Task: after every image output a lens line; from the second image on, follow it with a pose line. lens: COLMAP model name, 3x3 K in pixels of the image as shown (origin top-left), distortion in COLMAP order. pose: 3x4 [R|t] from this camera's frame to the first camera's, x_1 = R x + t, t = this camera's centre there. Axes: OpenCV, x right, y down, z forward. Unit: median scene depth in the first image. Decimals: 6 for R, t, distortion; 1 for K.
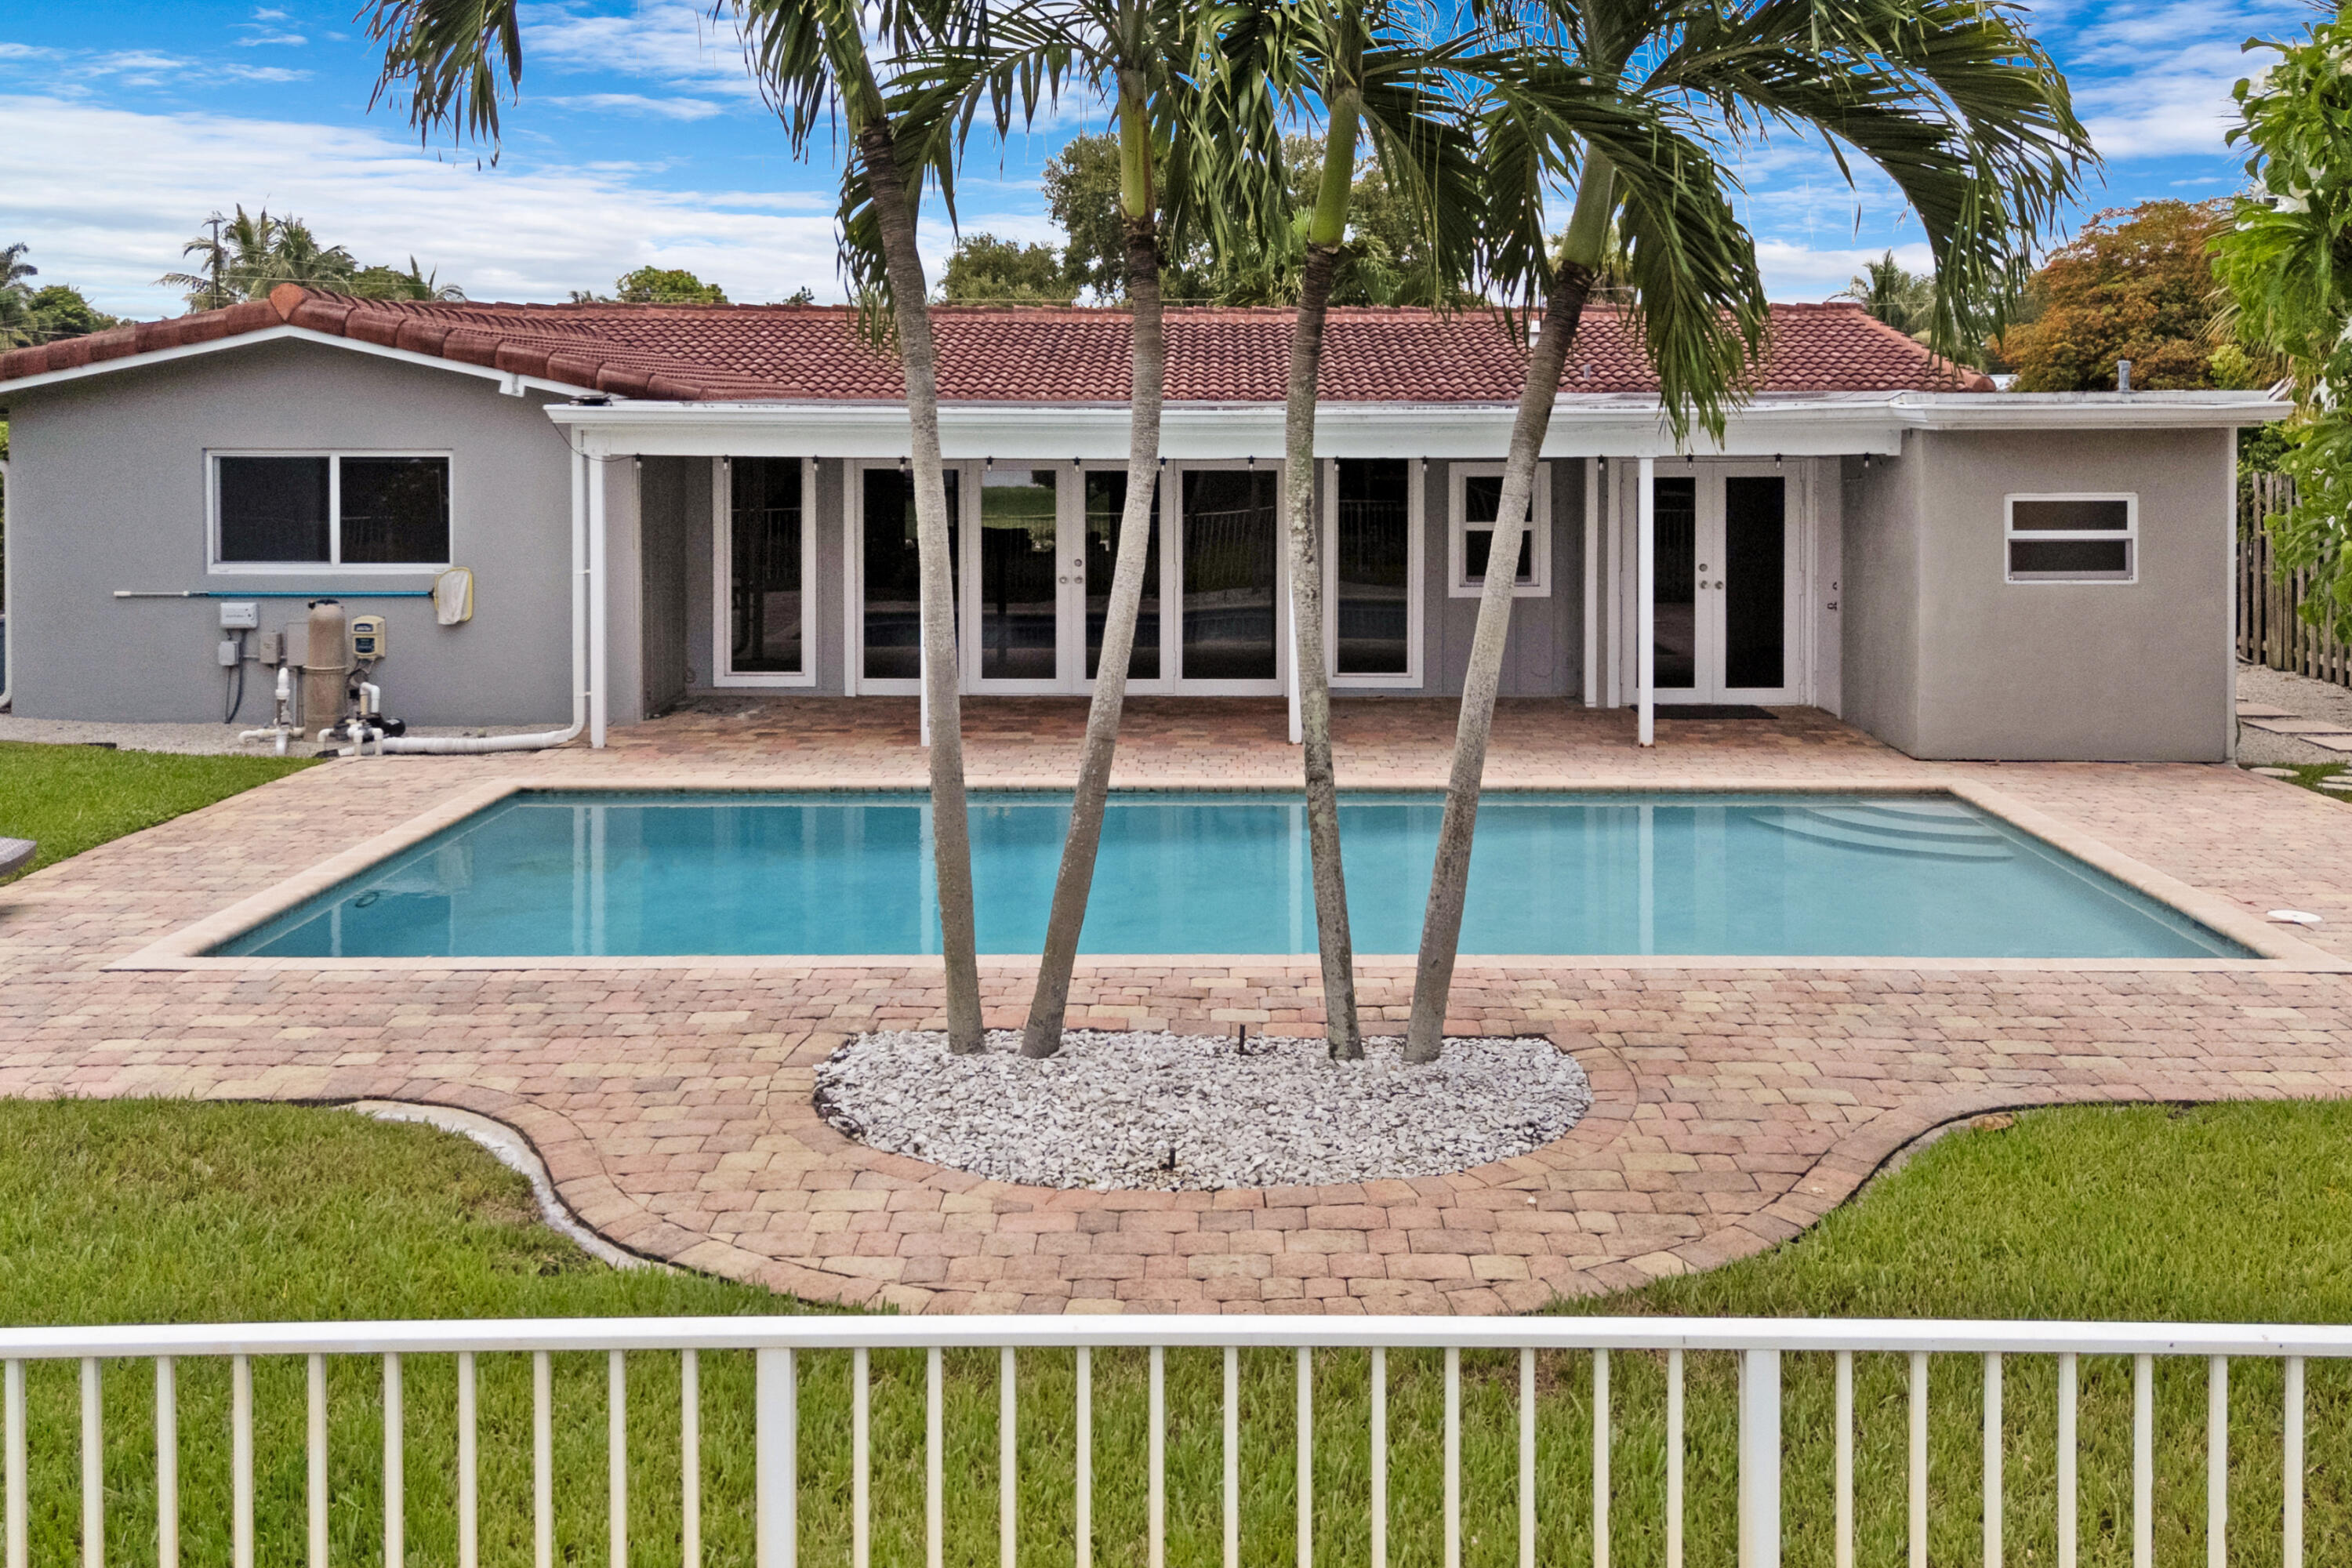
lens RADIAL K [[2160.9, 0, 1176.9], [0, 2160.9, 785.0], [0, 0, 1]] dist [0.053405, -0.014339]
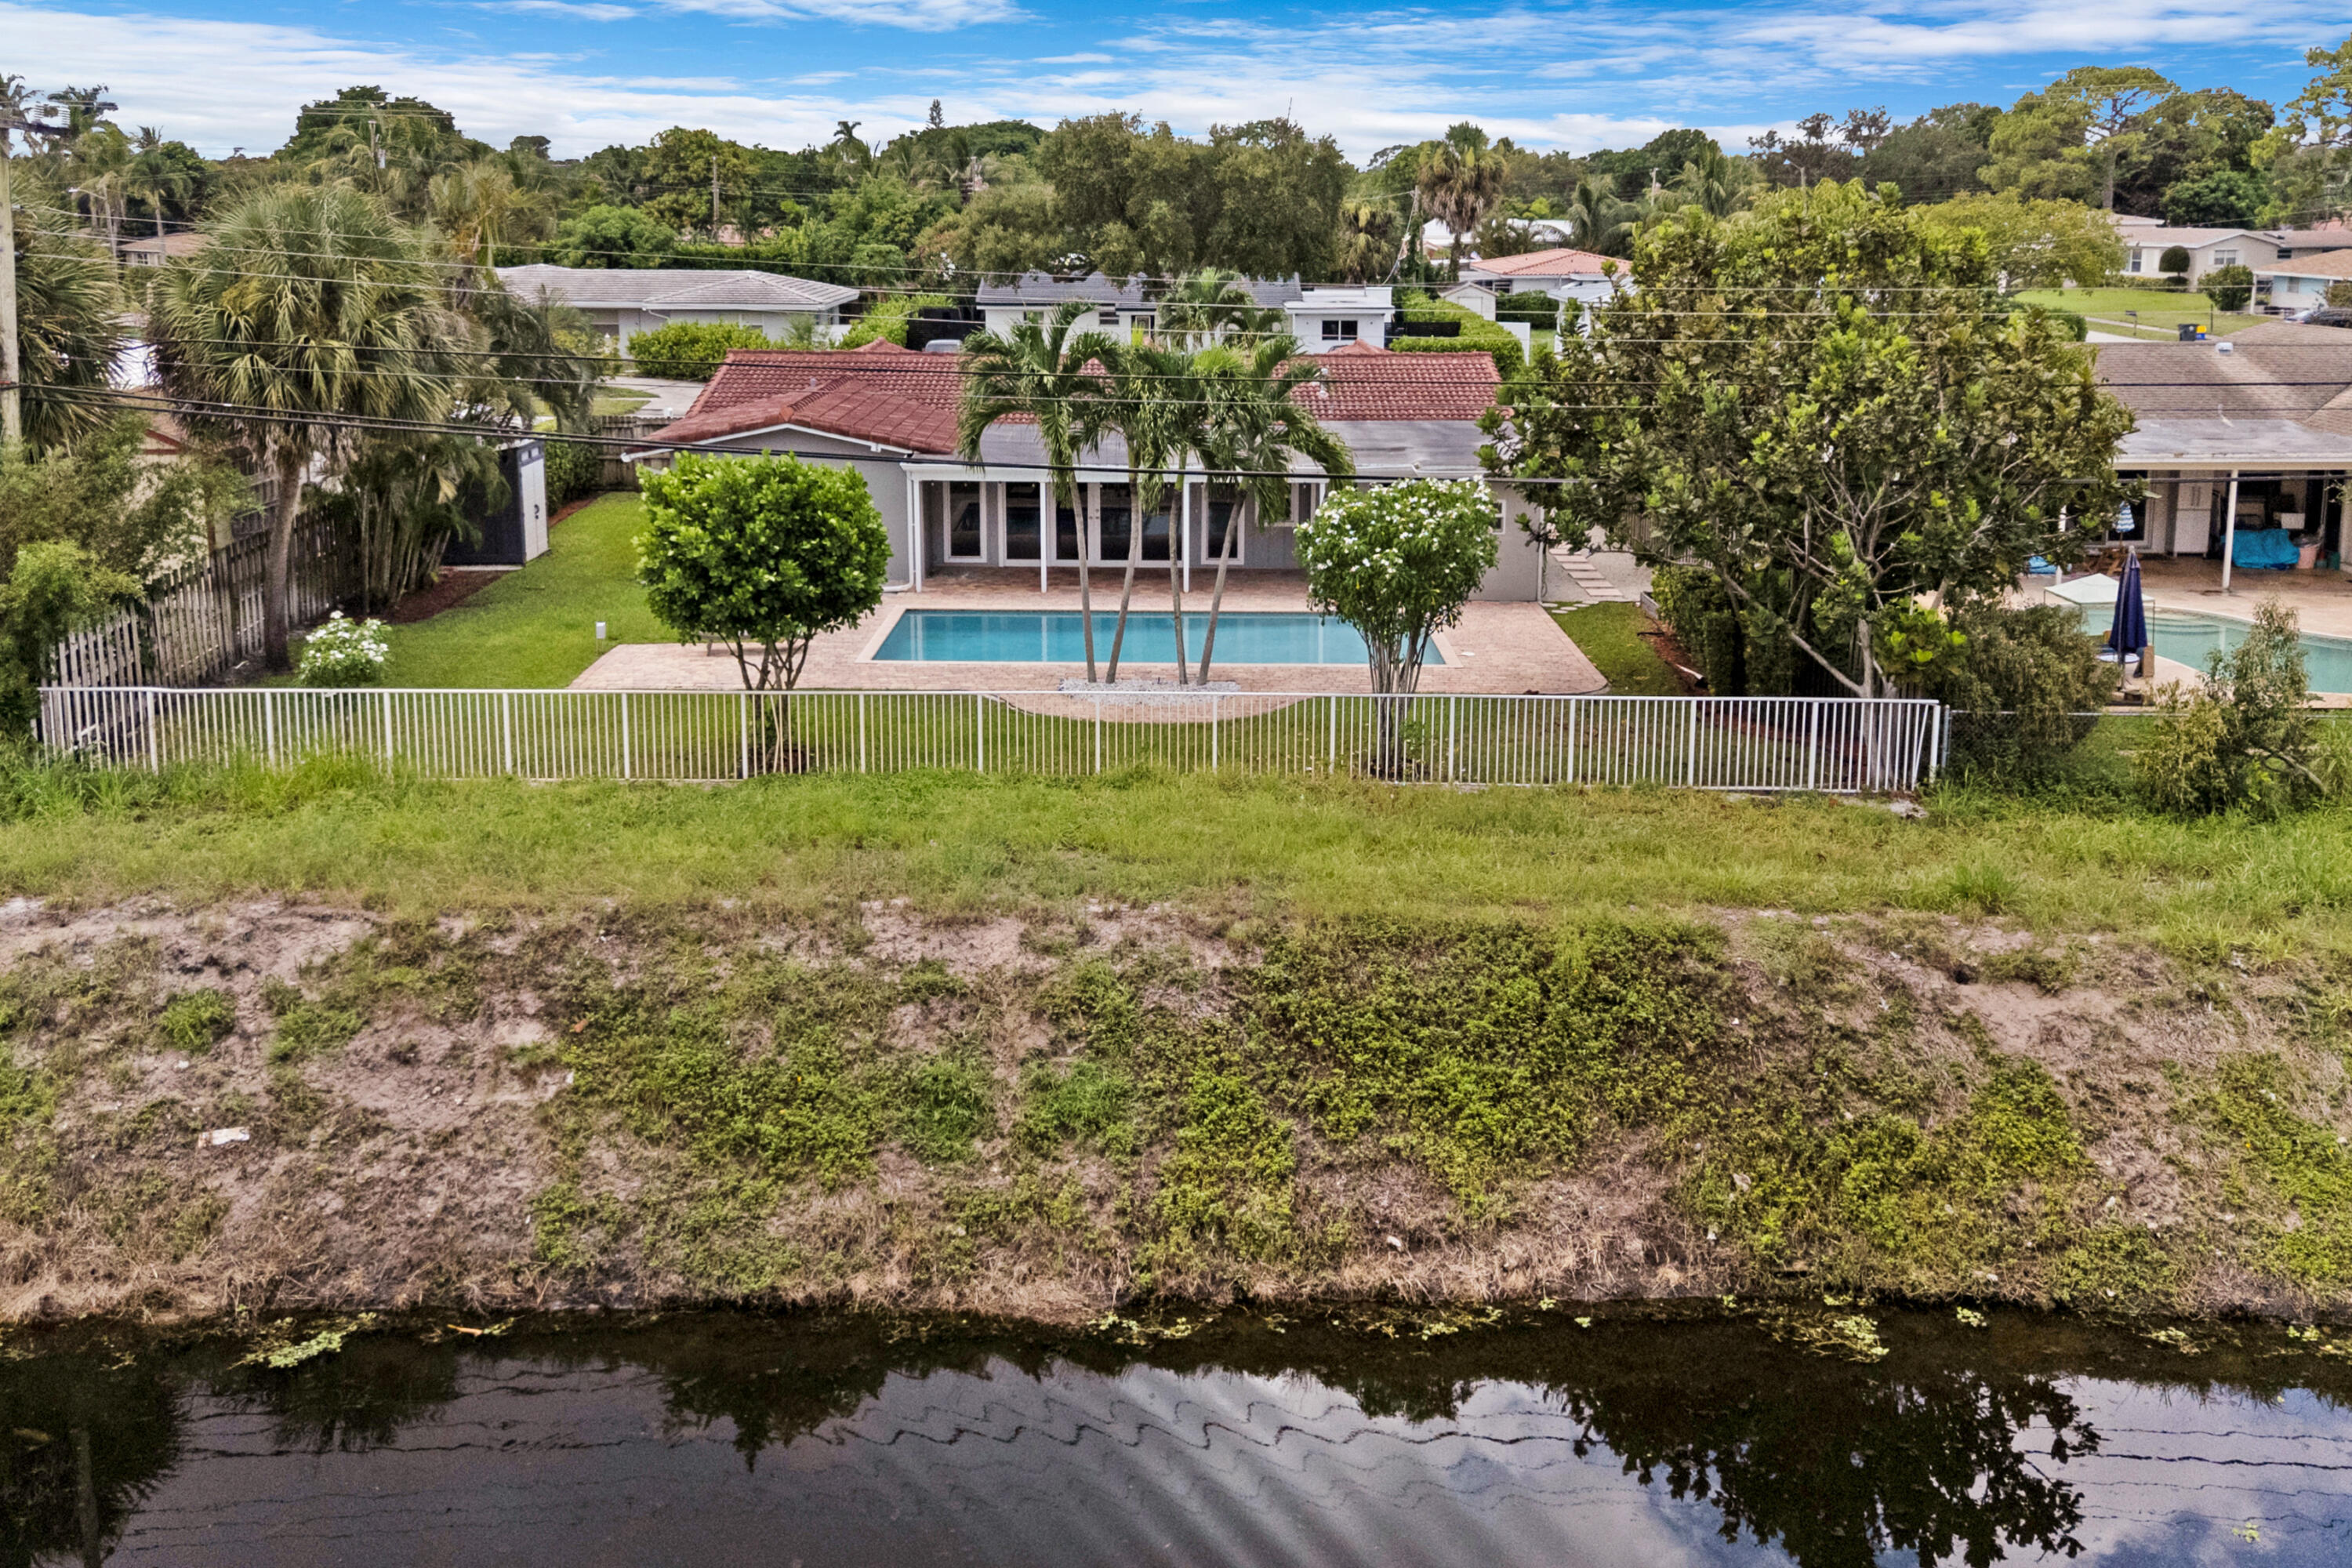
lens RADIAL K [[2160.9, 0, 1176.9], [0, 2160.9, 785.0], [0, 0, 1]] dist [0.053405, -0.014339]
pose [[0.999653, -0.003532, 0.026087, -0.019164], [0.000713, 0.994228, 0.107288, -0.057283], [-0.026316, -0.107232, 0.993886, -1.425774]]
